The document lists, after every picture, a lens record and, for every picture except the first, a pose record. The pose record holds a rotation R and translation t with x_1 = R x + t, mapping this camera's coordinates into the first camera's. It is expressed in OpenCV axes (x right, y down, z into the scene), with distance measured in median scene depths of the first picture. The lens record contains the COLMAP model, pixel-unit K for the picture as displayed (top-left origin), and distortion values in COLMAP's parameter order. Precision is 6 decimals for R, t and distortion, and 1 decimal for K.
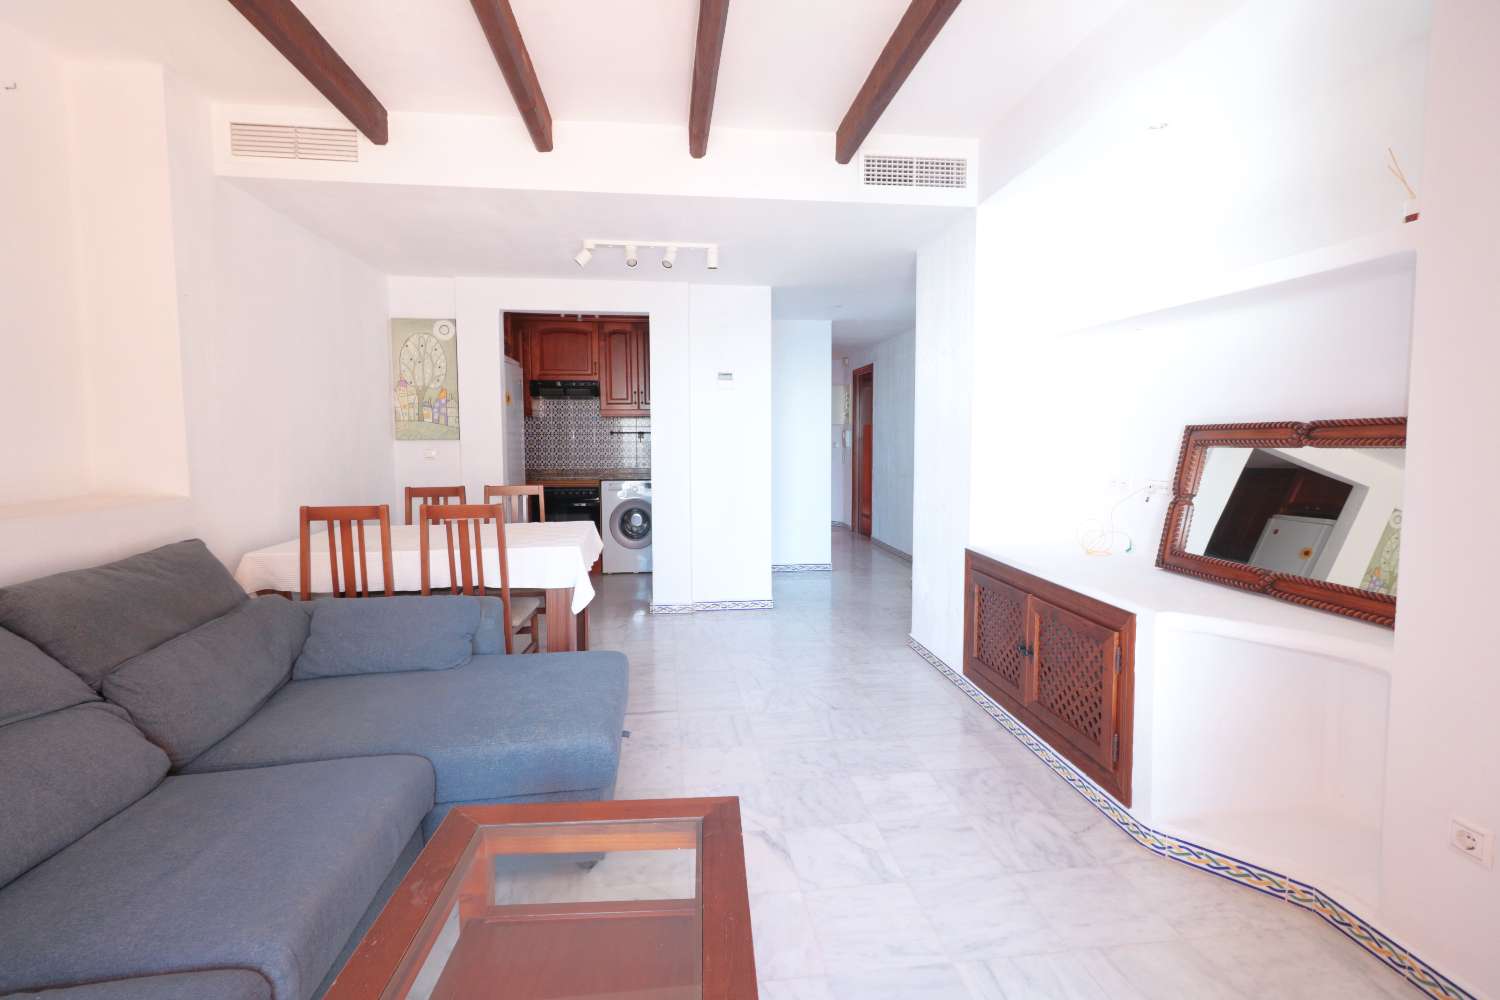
lens RADIAL K [[691.5, 0, 744.0], [0, 691.5, 490.7], [0, 0, 1]] dist [0.001144, -0.000317]
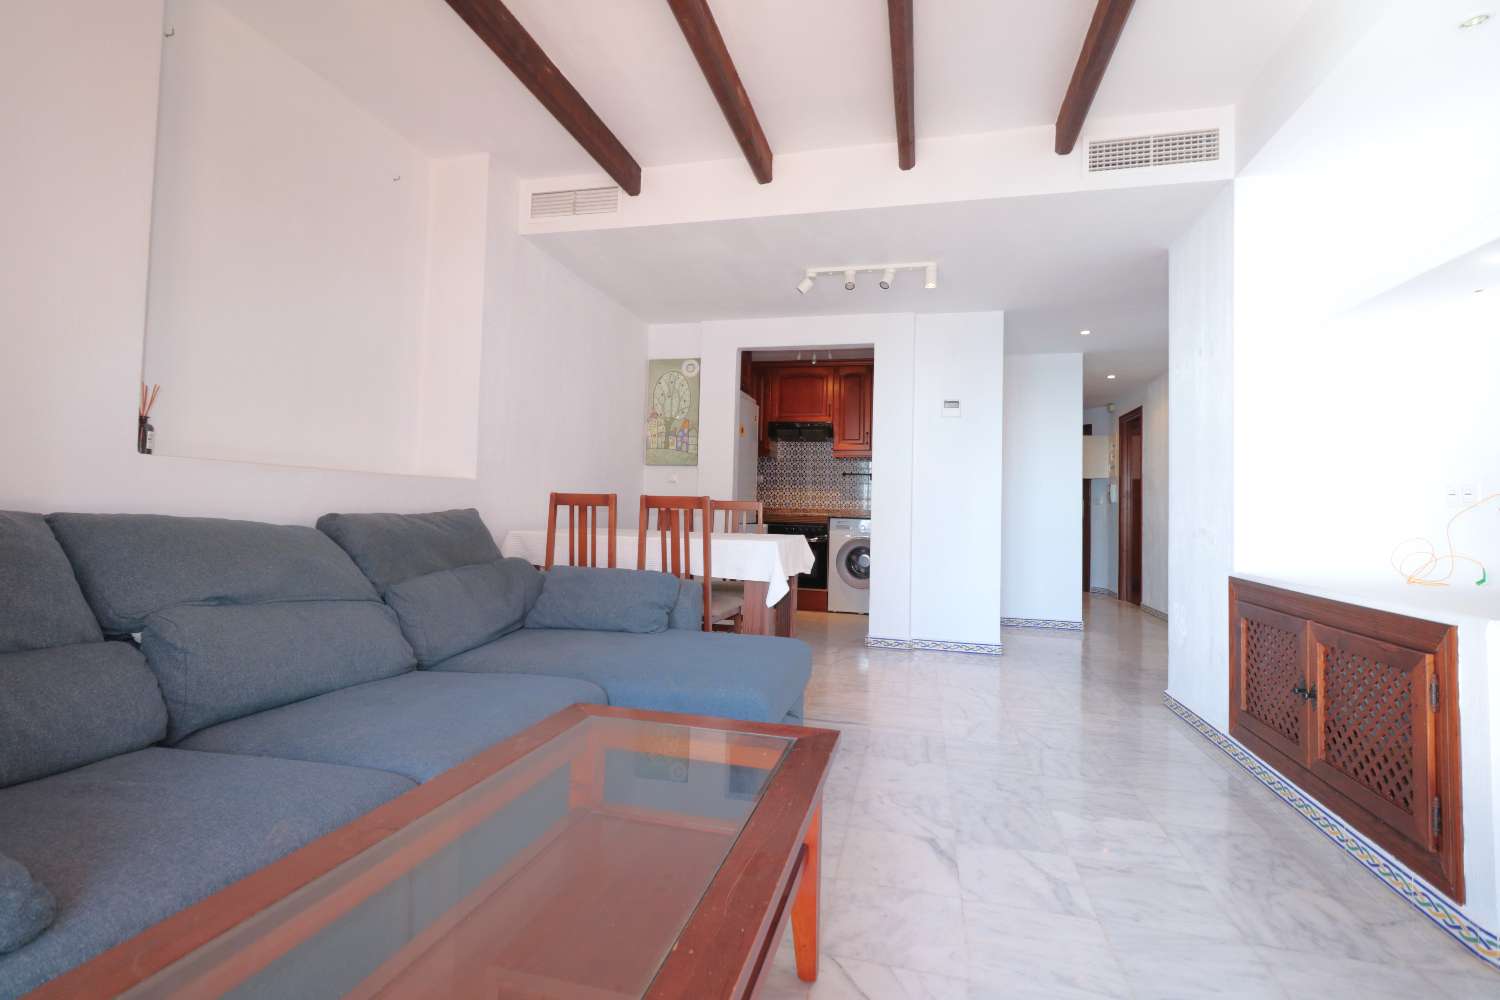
lens RADIAL K [[691.5, 0, 744.7], [0, 691.5, 485.5], [0, 0, 1]] dist [0.001144, -0.000317]
pose [[0.932791, 0.015403, -0.360088, 0.082275], [-0.056843, 0.992870, -0.104778, 0.101986], [0.355907, 0.118204, 0.927016, 0.017695]]
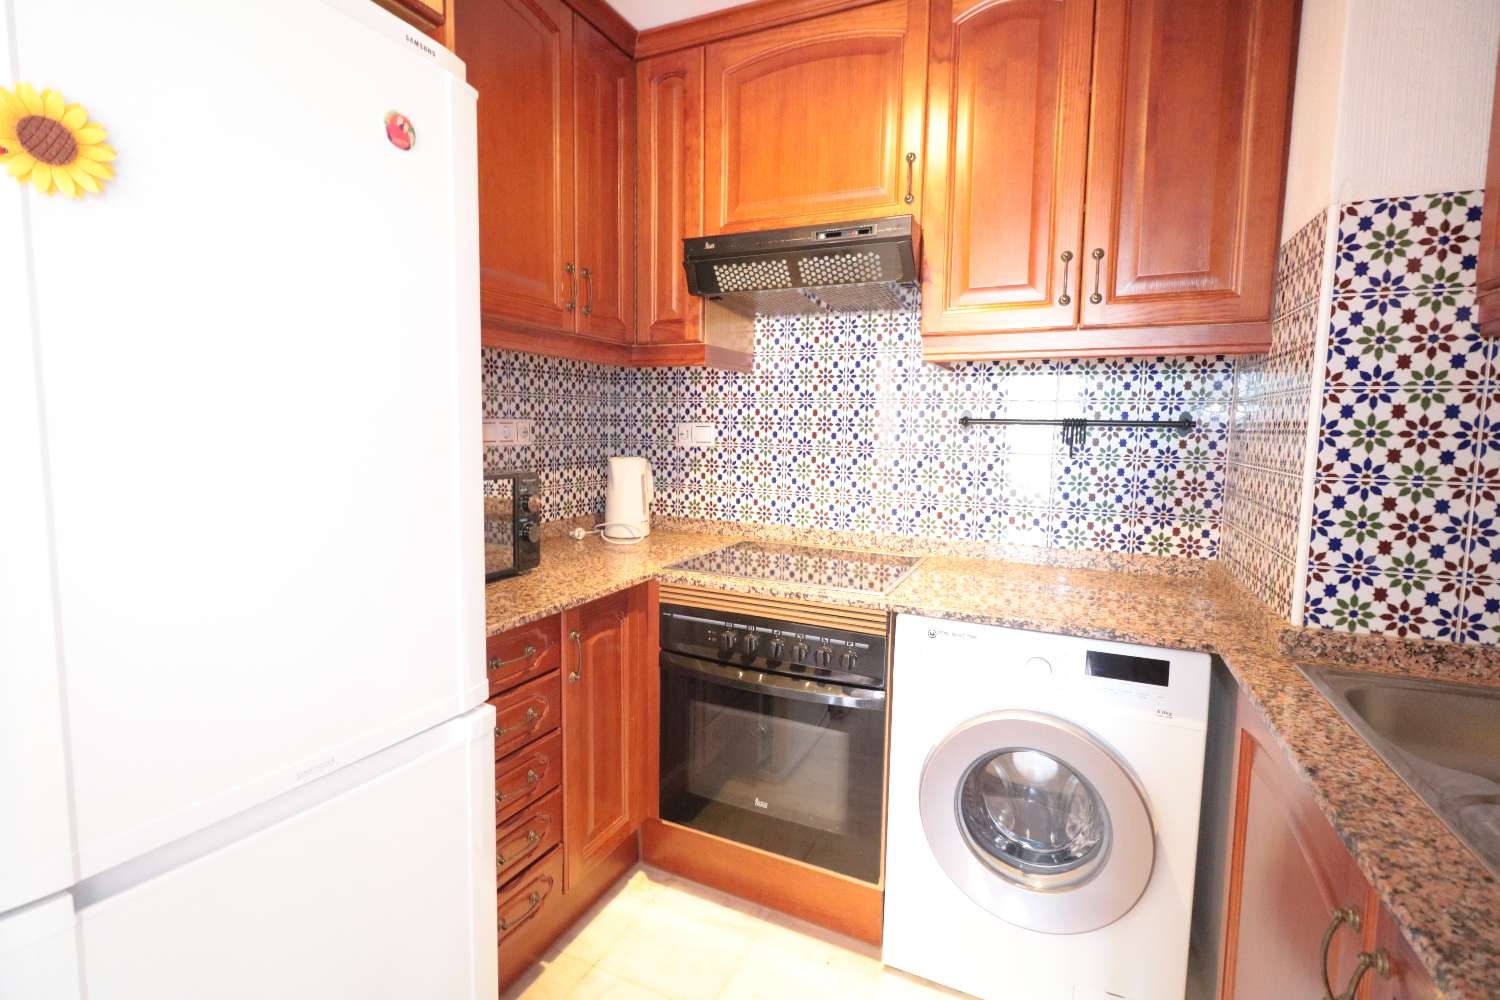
lens RADIAL K [[691.5, 0, 741.3], [0, 691.5, 487.7], [0, 0, 1]] dist [0.001144, -0.000317]
pose [[0.848734, 0.066576, -0.524612, -0.248537], [-0.059721, 0.997764, 0.030004, -0.125462], [0.525437, 0.005865, 0.850813, 1.496496]]
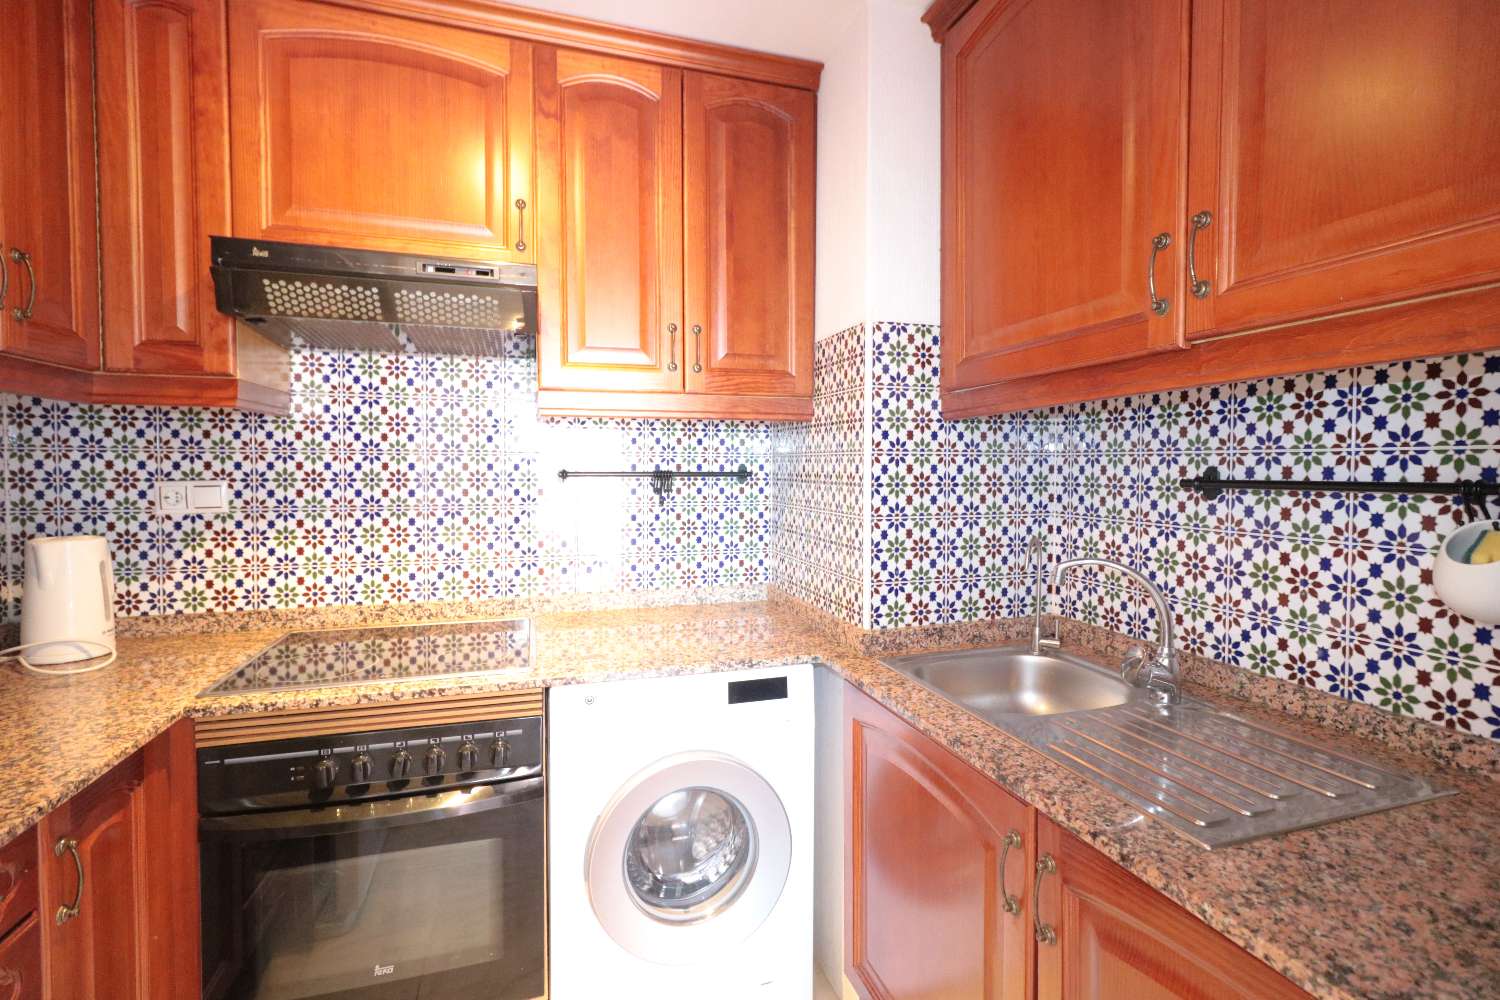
lens RADIAL K [[691.5, 0, 744.3], [0, 691.5, 485.4], [0, 0, 1]] dist [0.001144, -0.000317]
pose [[0.983005, 0.001538, 0.183572, -0.364649], [0.006953, 0.998936, -0.045600, -0.139448], [-0.183447, 0.046102, 0.981948, 1.495722]]
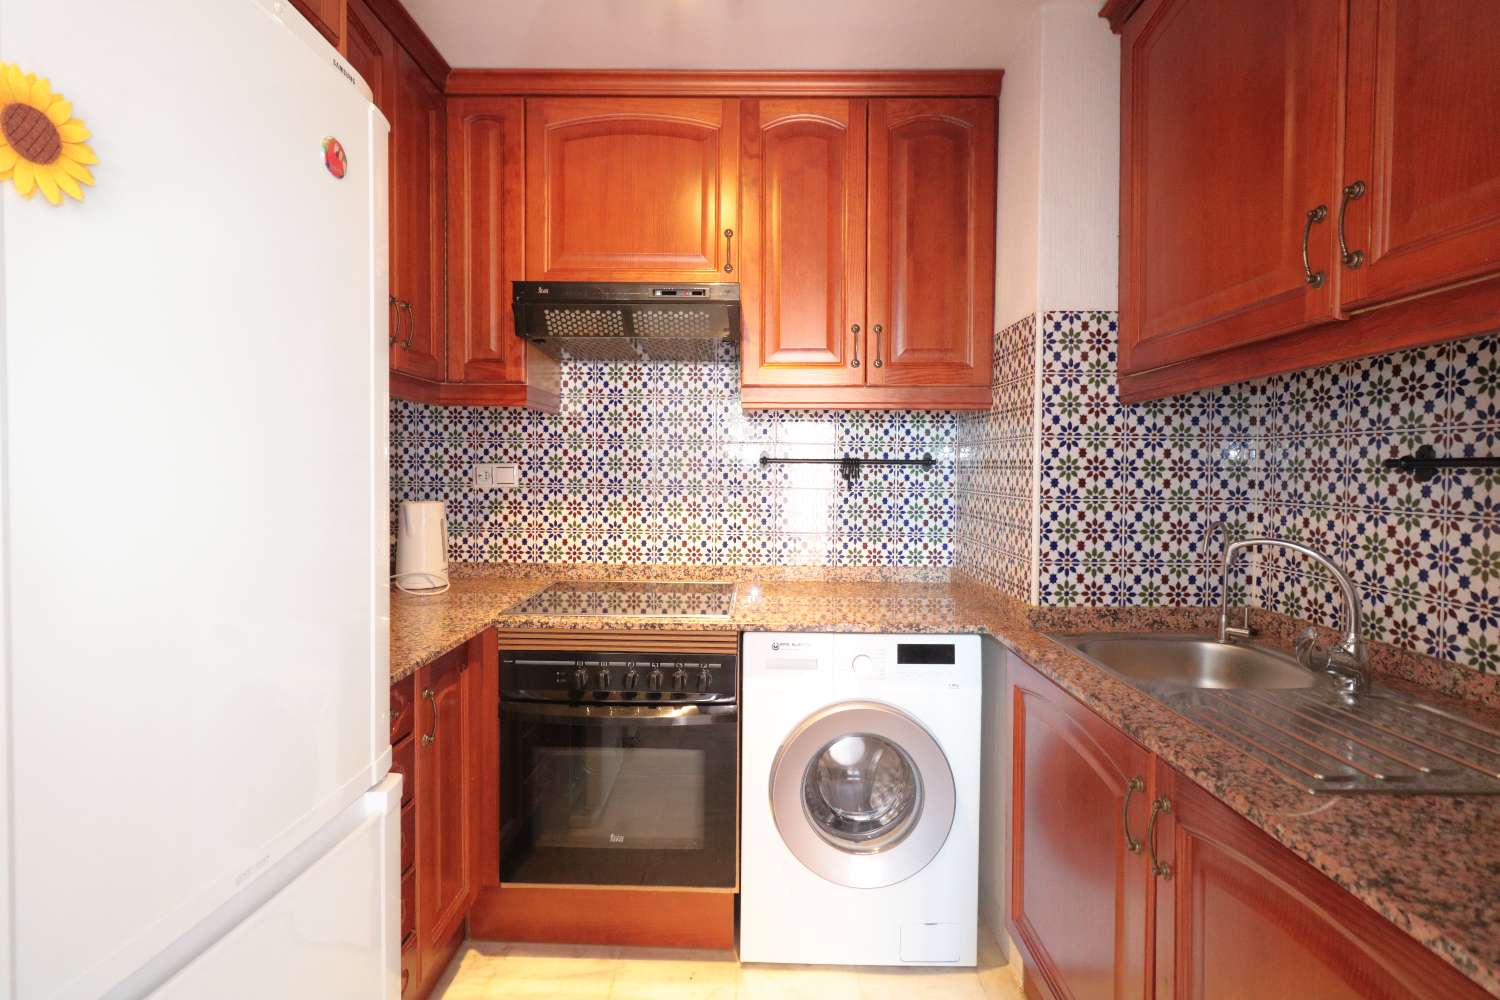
lens RADIAL K [[691.5, 0, 742.6], [0, 691.5, 483.6], [0, 0, 1]] dist [0.001144, -0.000317]
pose [[0.990888, 0.015539, -0.133789, -0.335806], [-0.022409, 0.998498, -0.049999, -0.118648], [0.132812, 0.052542, 0.989748, 1.422768]]
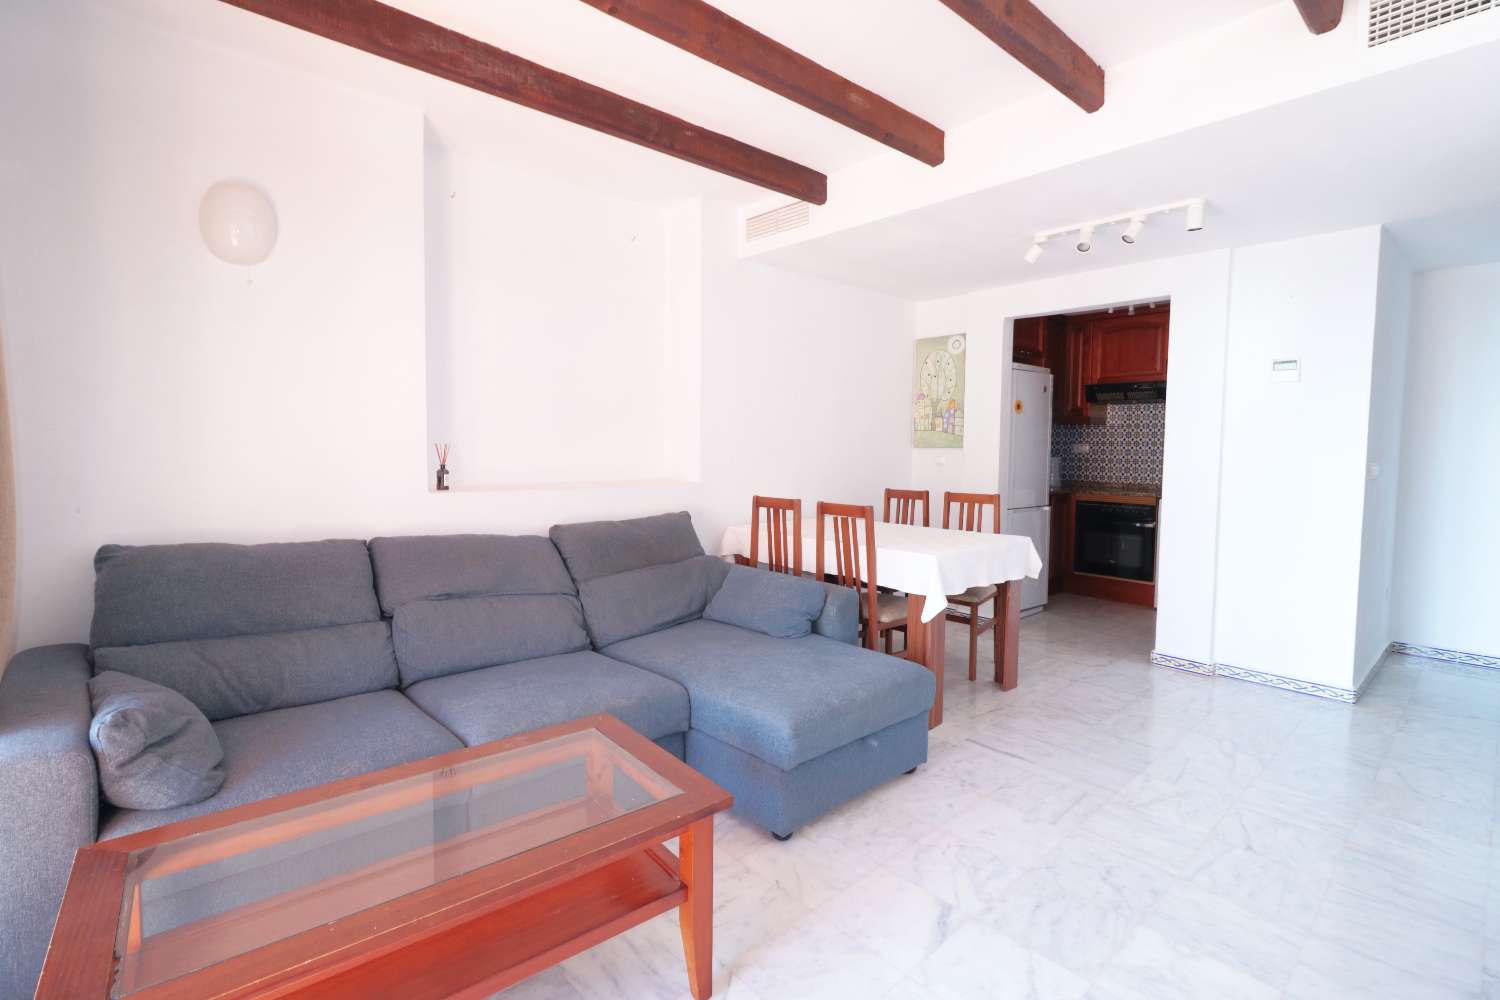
lens RADIAL K [[691.5, 0, 746.2], [0, 691.5, 489.1], [0, 0, 1]] dist [0.001144, -0.000317]
pose [[0.572868, 0.060372, -0.817421, 0.387731], [-0.072290, 0.997119, 0.022980, -0.016904], [0.816454, 0.045927, 0.575582, 0.193949]]
